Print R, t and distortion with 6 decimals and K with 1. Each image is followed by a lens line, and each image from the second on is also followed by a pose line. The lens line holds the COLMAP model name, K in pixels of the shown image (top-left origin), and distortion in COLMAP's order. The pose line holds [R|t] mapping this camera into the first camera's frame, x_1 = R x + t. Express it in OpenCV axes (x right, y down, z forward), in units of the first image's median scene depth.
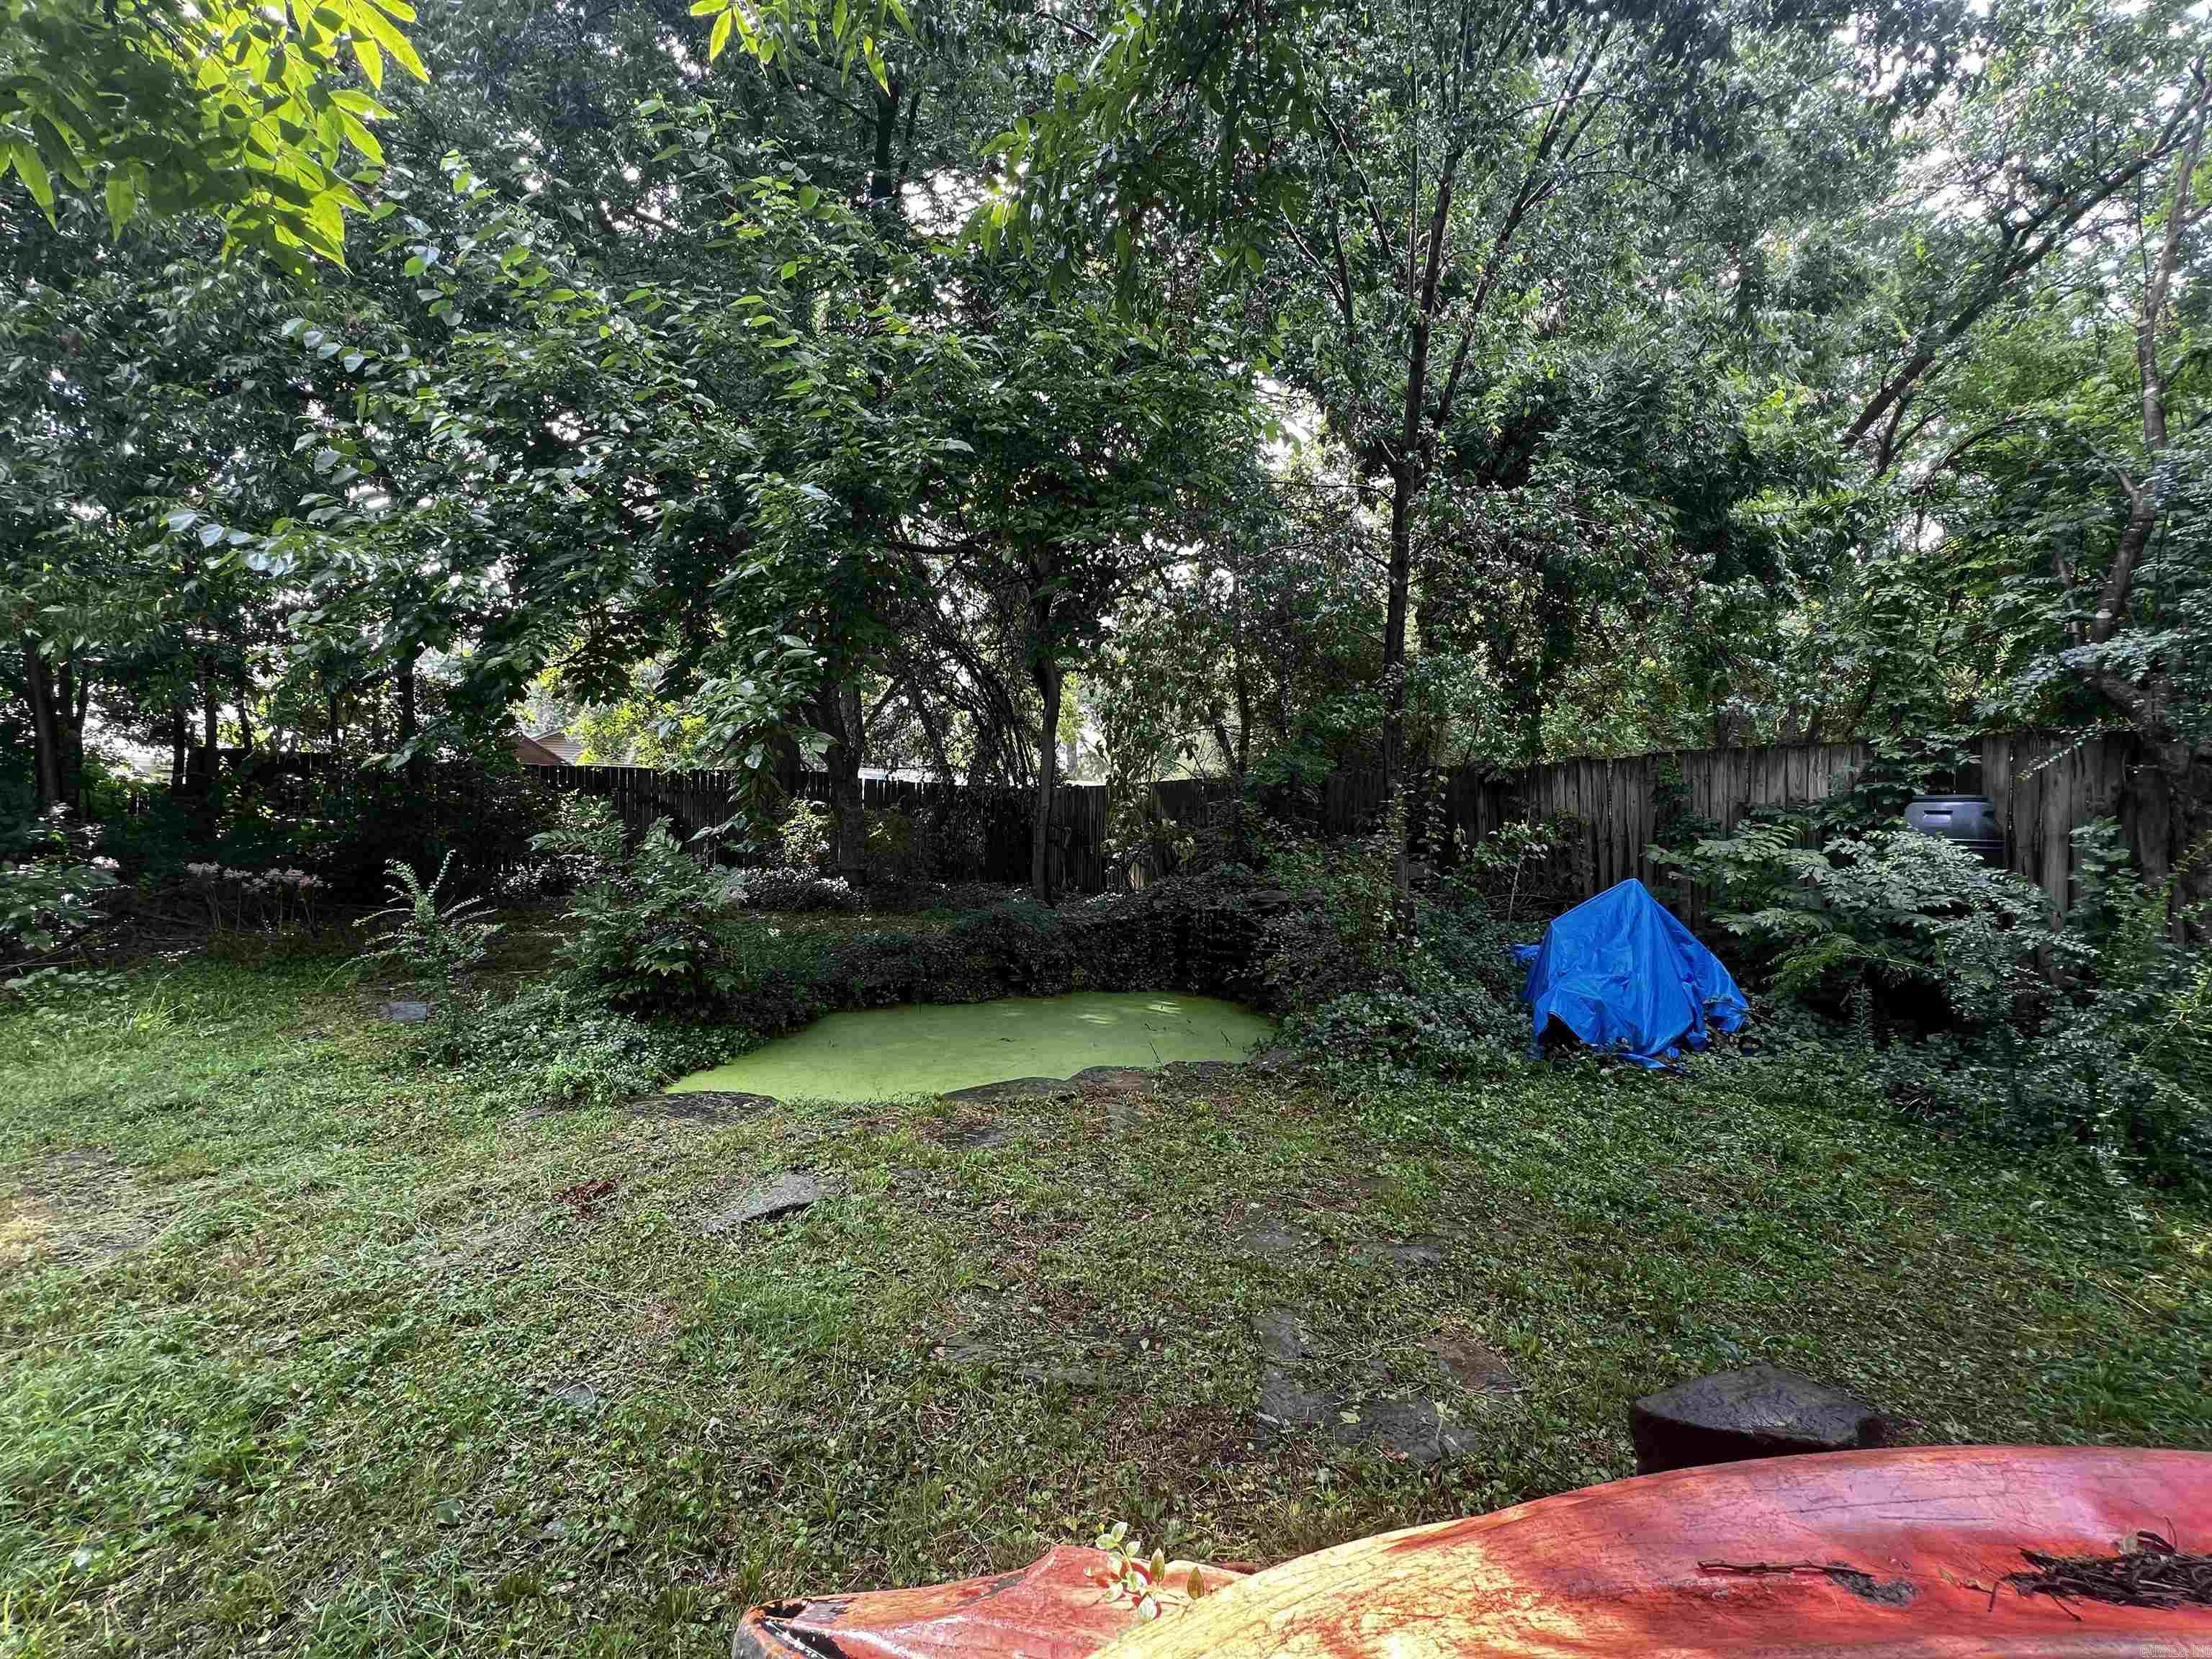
lens RADIAL K [[890.8, 0, 1097.5], [0, 890.8, 821.3], [0, 0, 1]] dist [0.000061, 0.000577]
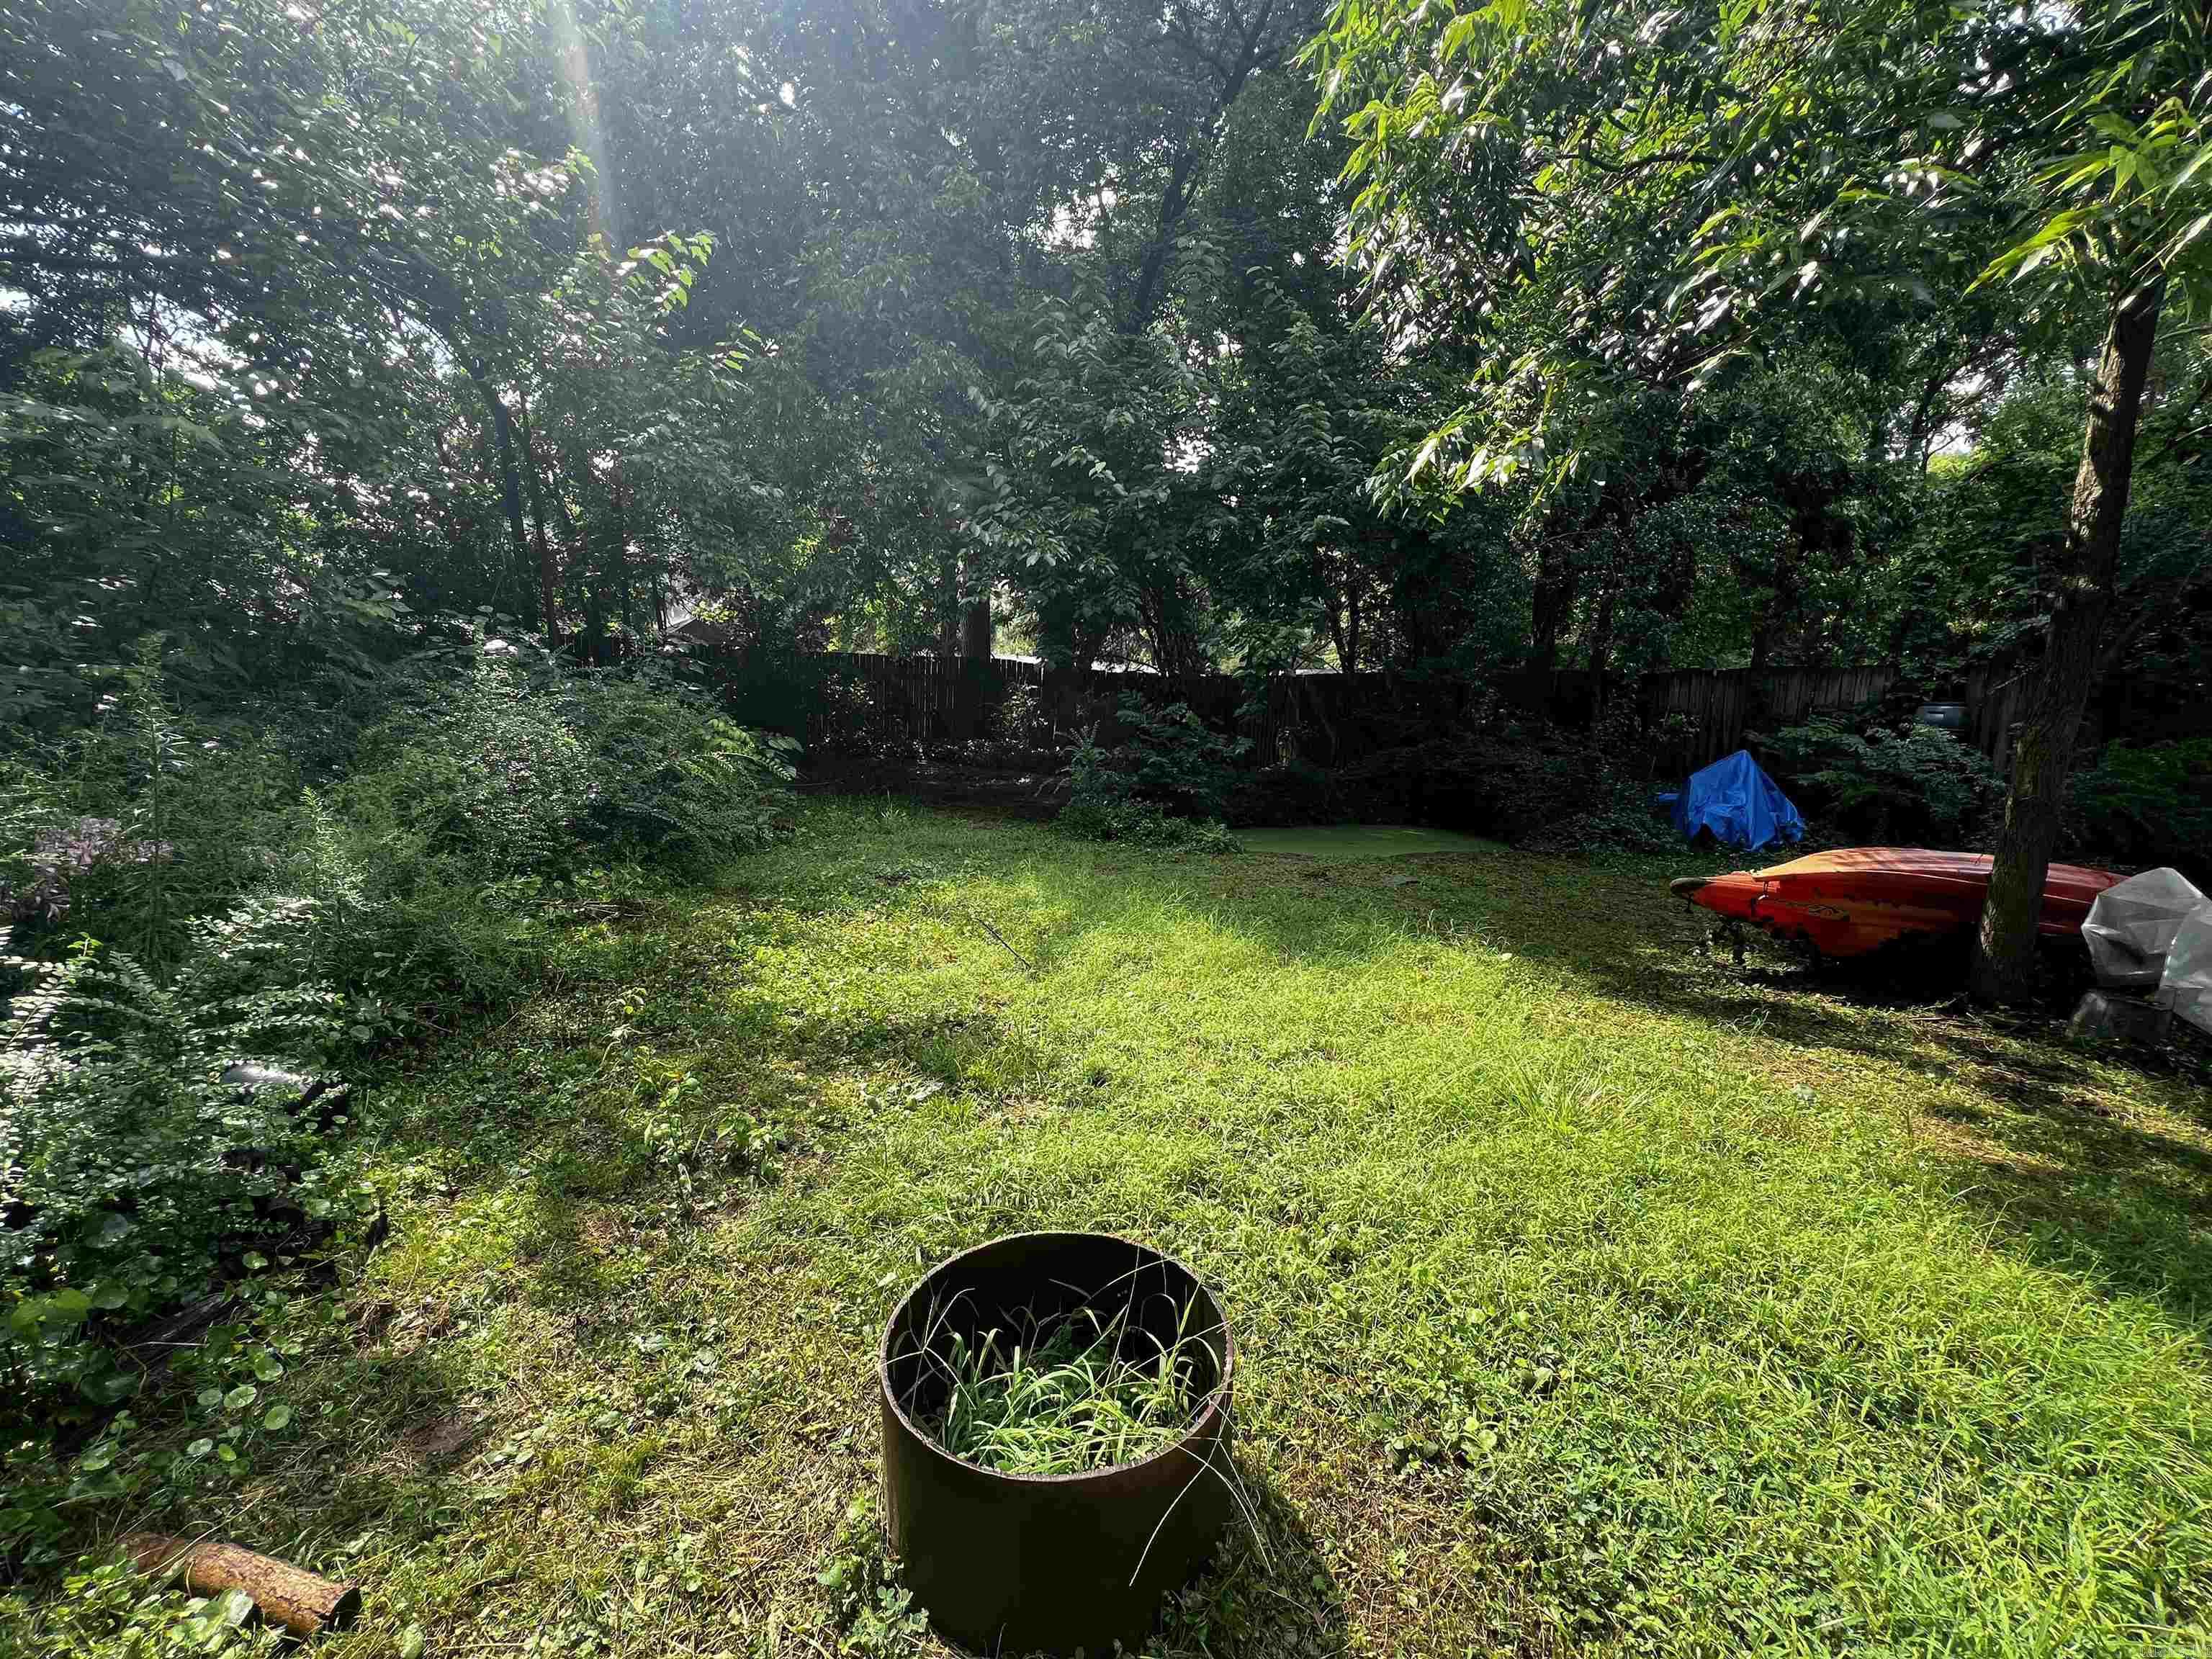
lens RADIAL K [[890.8, 0, 1097.5], [0, 890.8, 821.3], [0, 0, 1]] dist [0.000061, 0.000577]
pose [[0.999695, 0.016227, 0.018617, -0.592807], [-0.018569, 0.990879, 0.133468, -0.001987], [-0.016281, -0.133773, 0.990878, -0.591974]]
